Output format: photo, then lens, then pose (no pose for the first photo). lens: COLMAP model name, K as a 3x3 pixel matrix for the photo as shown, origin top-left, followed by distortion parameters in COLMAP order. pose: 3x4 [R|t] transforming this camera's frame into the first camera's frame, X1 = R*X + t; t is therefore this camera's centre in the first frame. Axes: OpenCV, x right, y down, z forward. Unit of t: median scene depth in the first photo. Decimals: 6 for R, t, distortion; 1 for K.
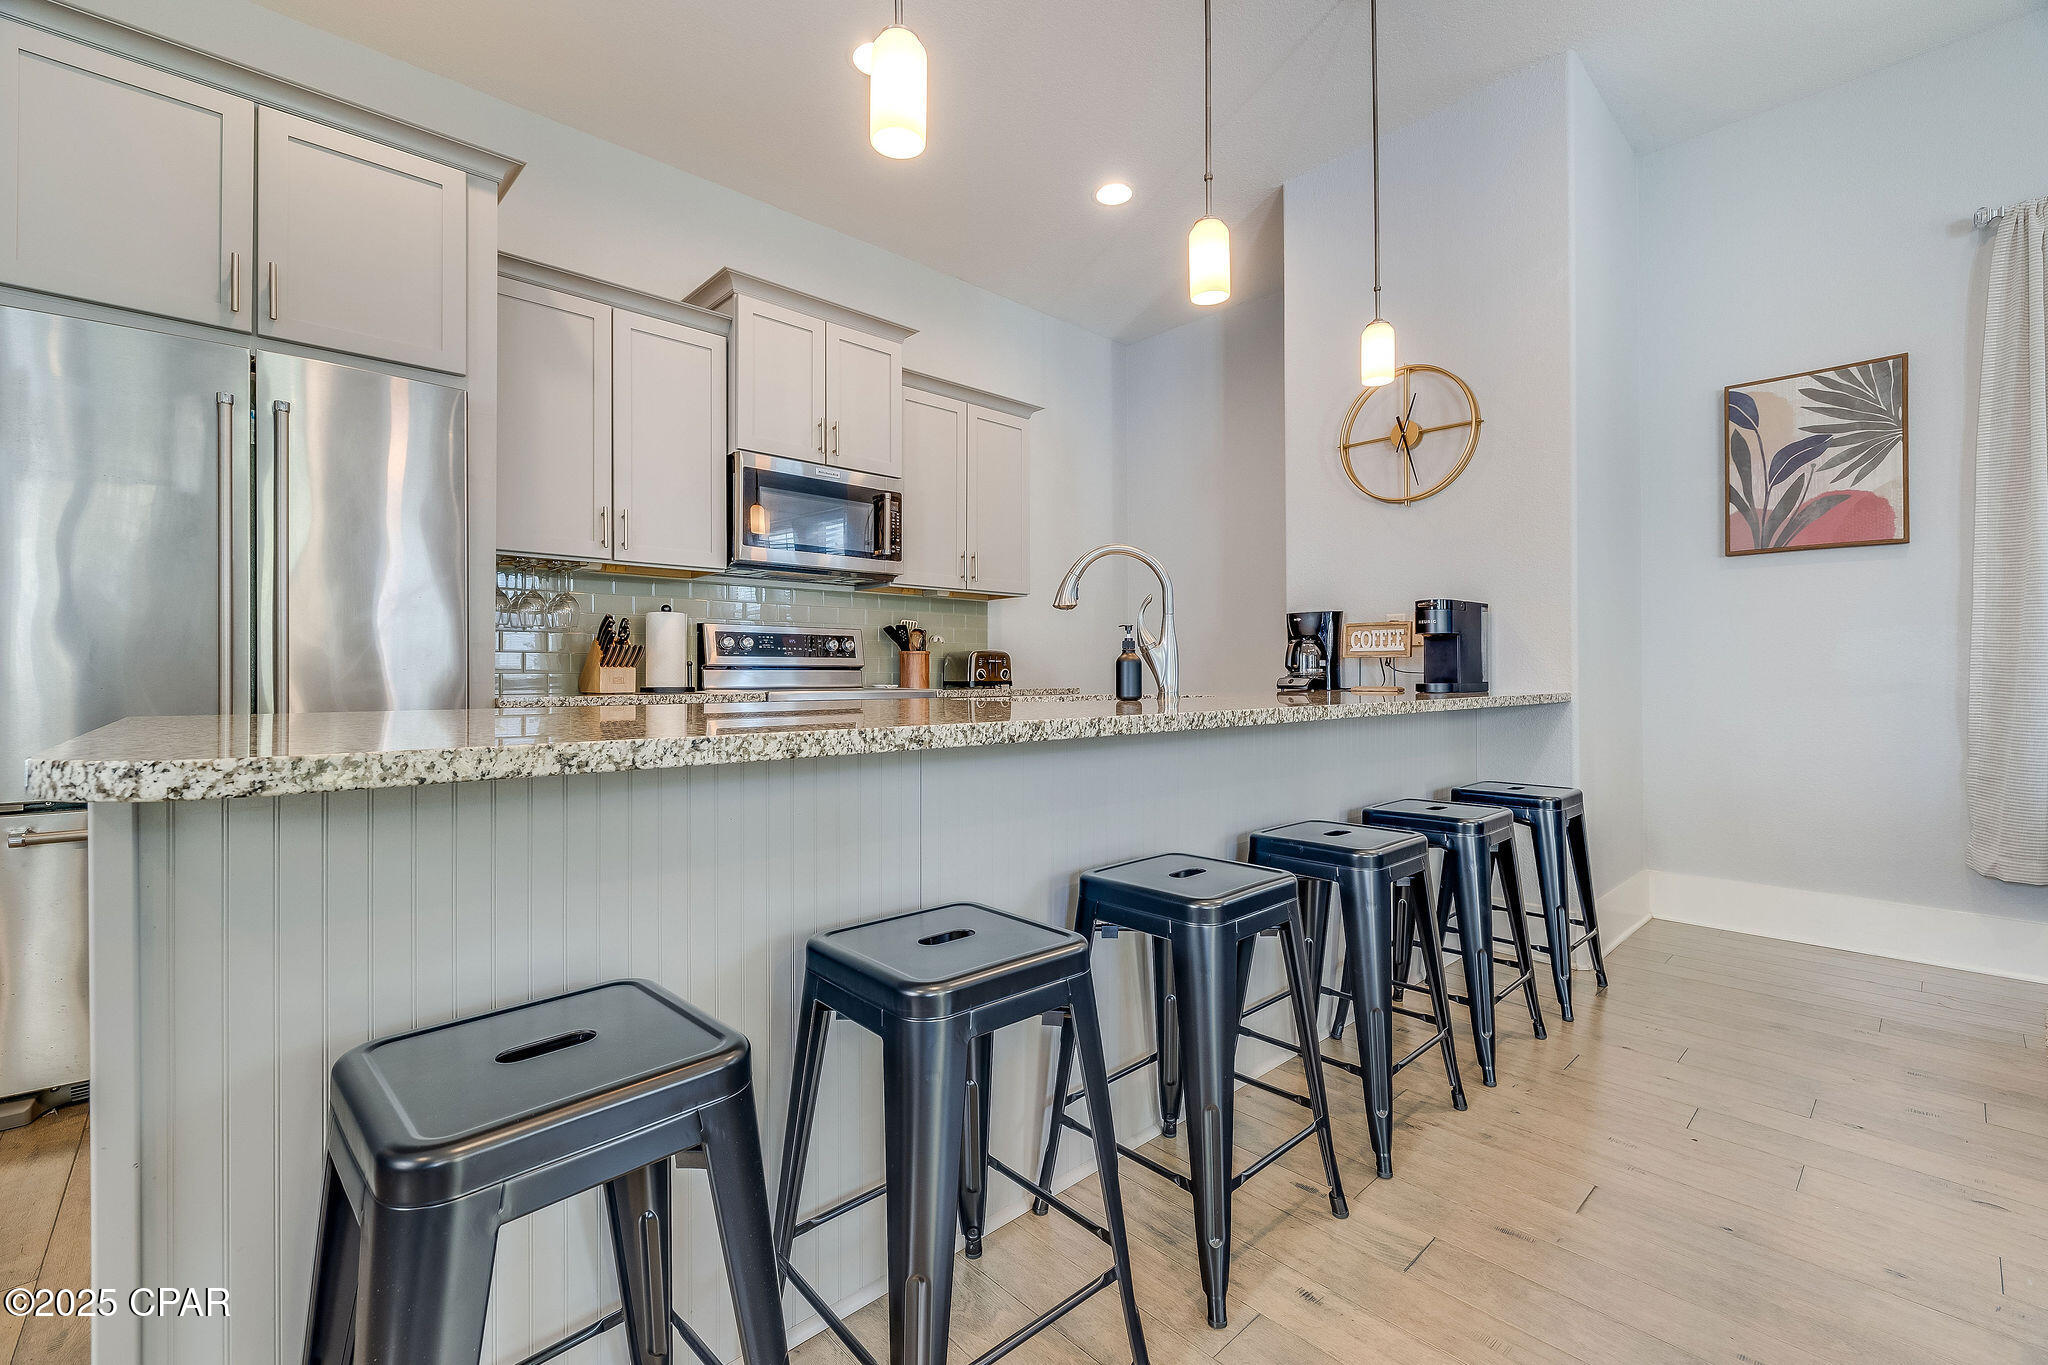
lens RADIAL K [[871.1, 0, 1019.9], [0, 871.1, 669.0], [0, 0, 1]] dist [-0.001886, -0.000179]
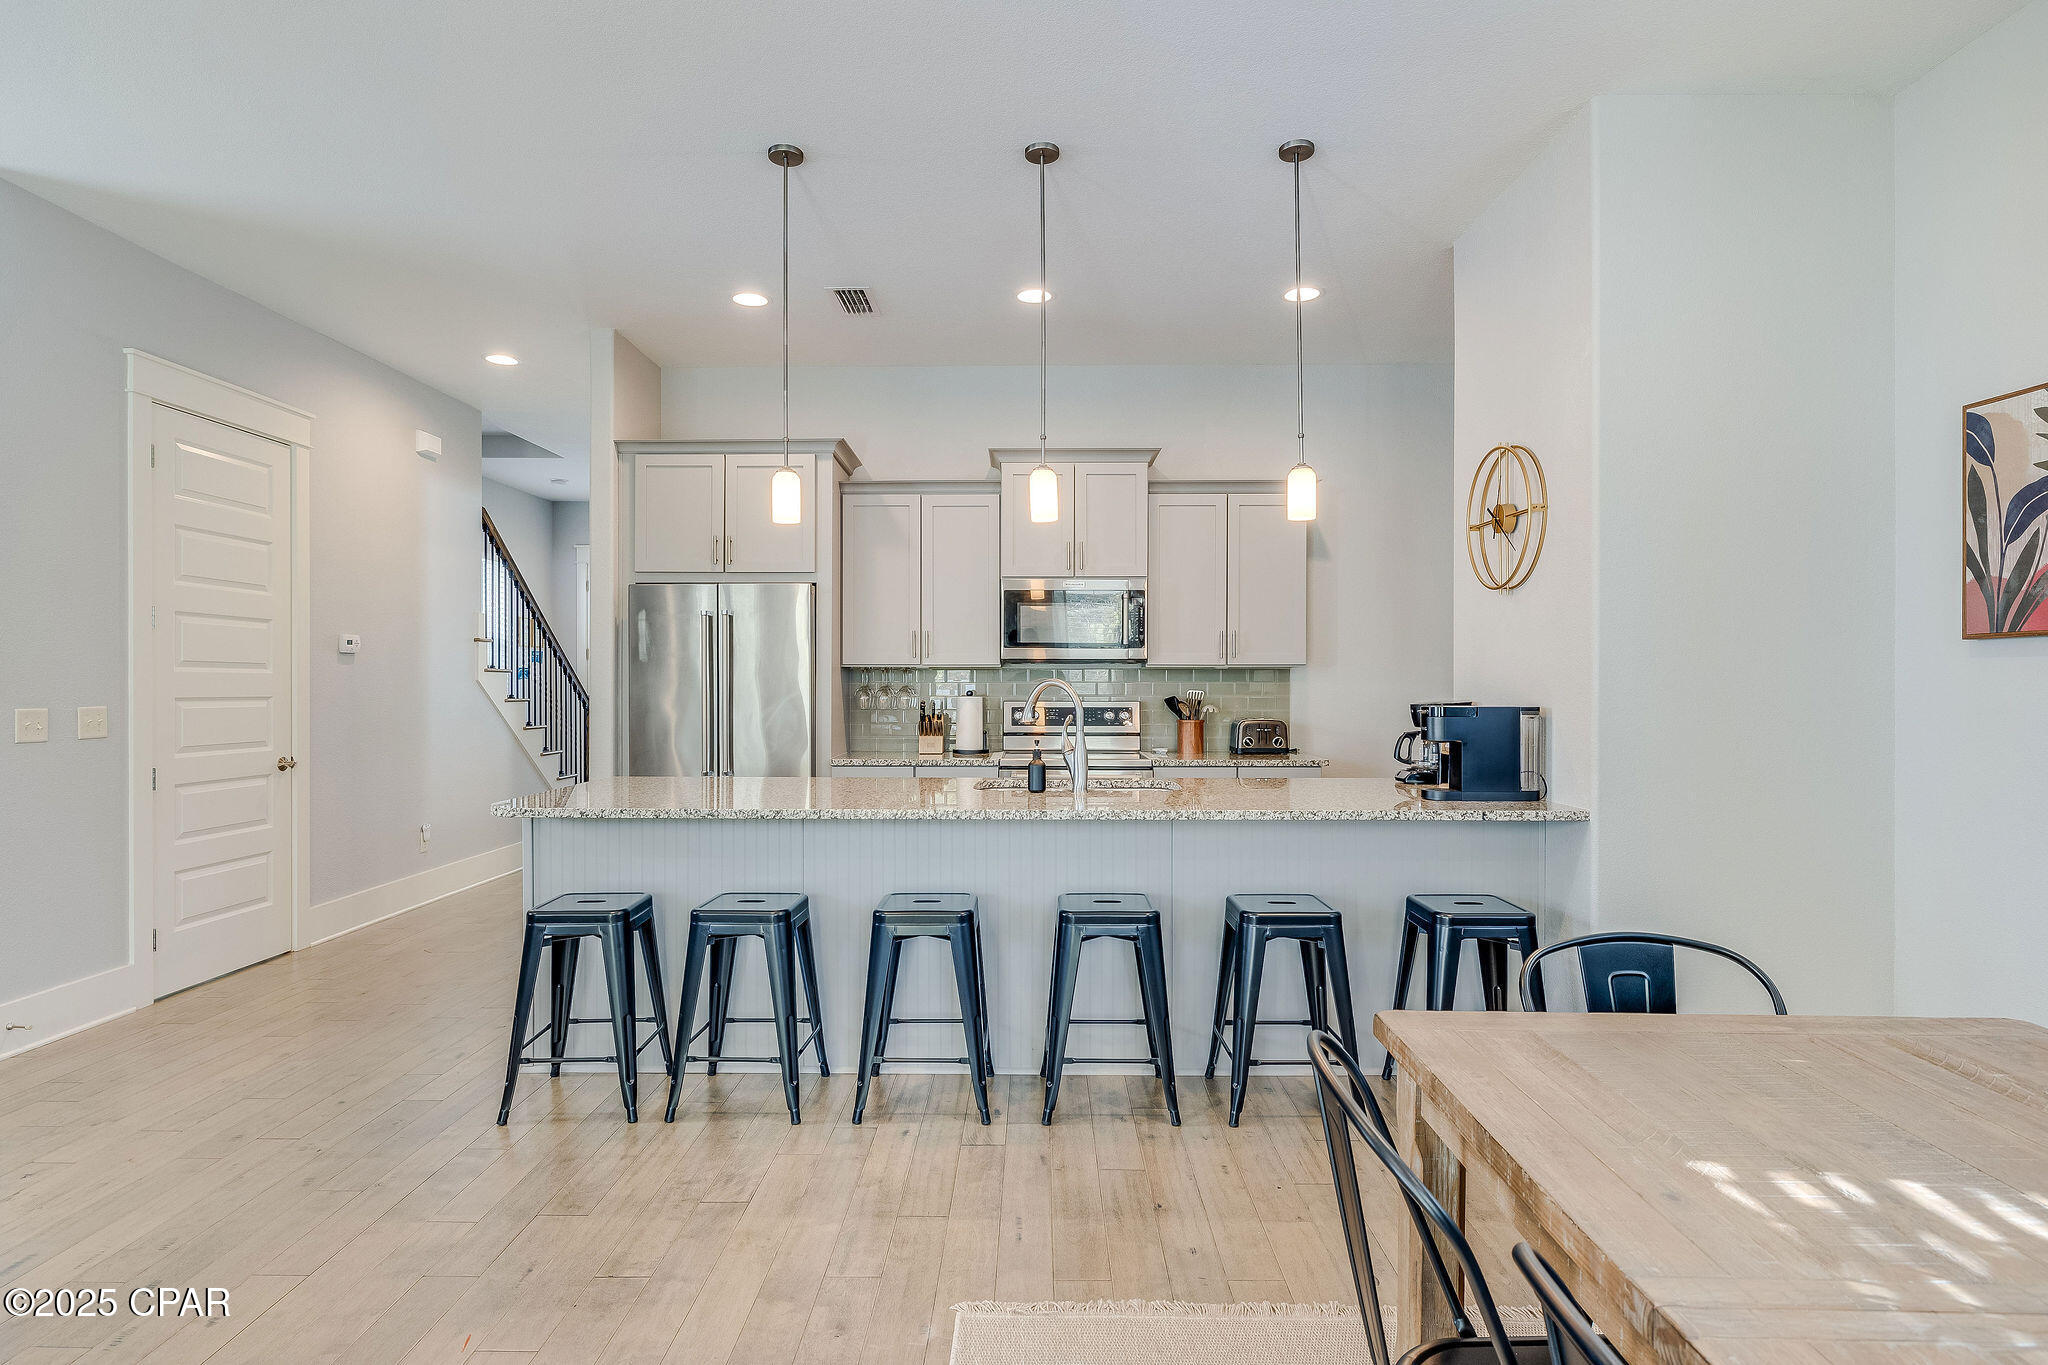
lens RADIAL K [[1058.2, 0, 1019.0], [0, 1058.2, 685.2], [0, 0, 1]] dist [-0.001374, -0.000190]
pose [[0.721795, 0.006088, -0.692080, 0.863940], [0.003007, 0.999924, 0.011932, -0.106118], [0.692100, -0.010694, 0.721722, -0.184416]]
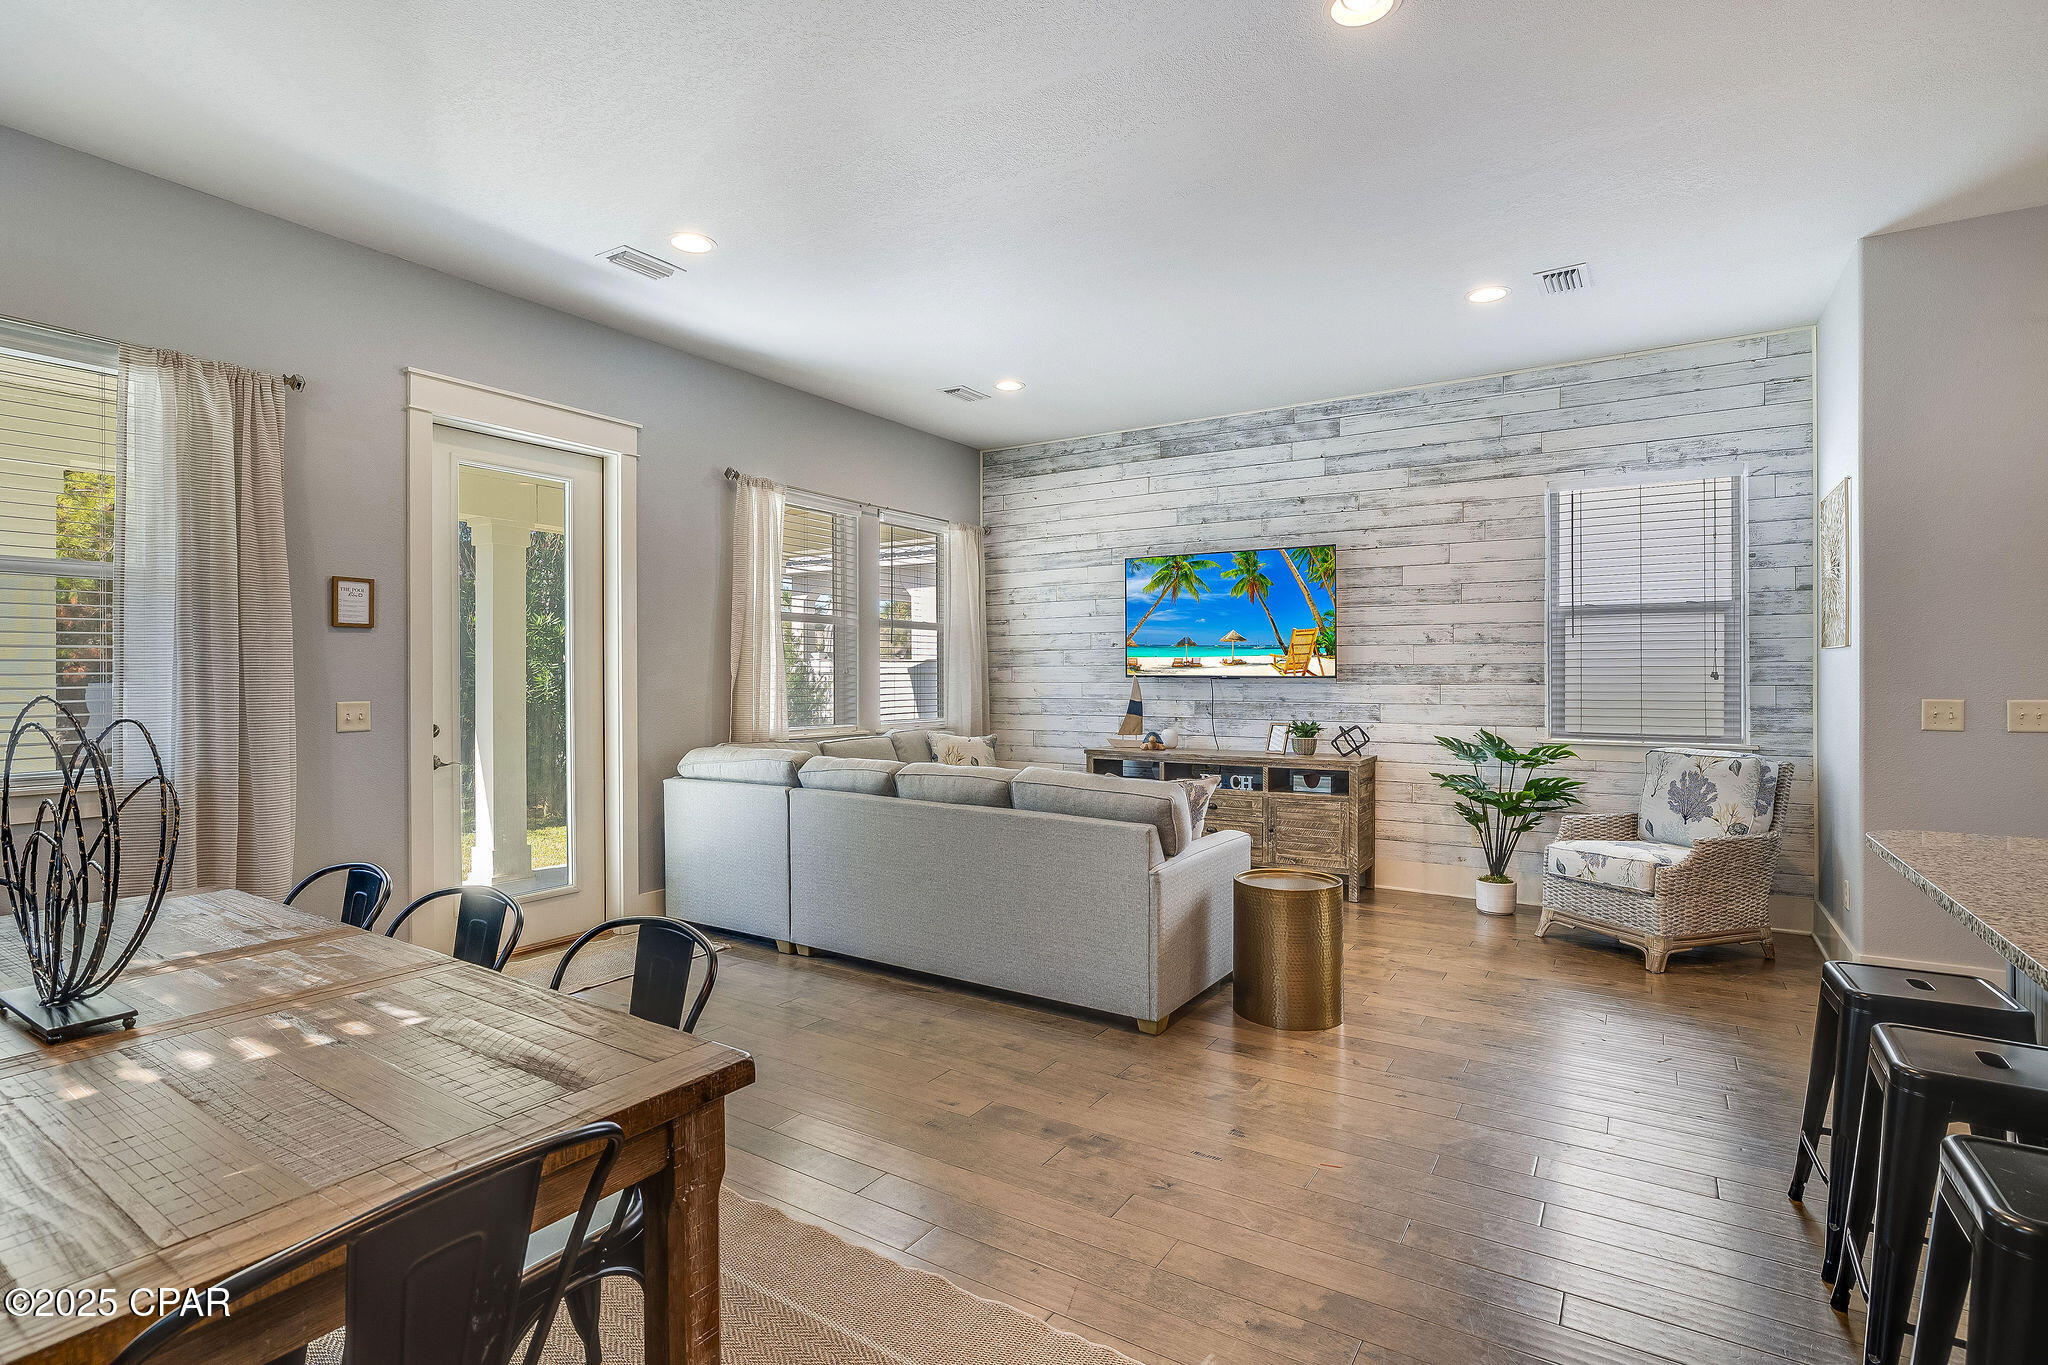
lens RADIAL K [[972.0, 0, 1031.5], [0, 972.0, 672.7], [0, 0, 1]] dist [-0.004466, -0.000324]
pose [[-0.967011, 0.003808, -0.254708, 0.619664], [0.006339, 0.999938, -0.009118, -0.097219], [0.254657, -0.010432, -0.966975, 0.756169]]
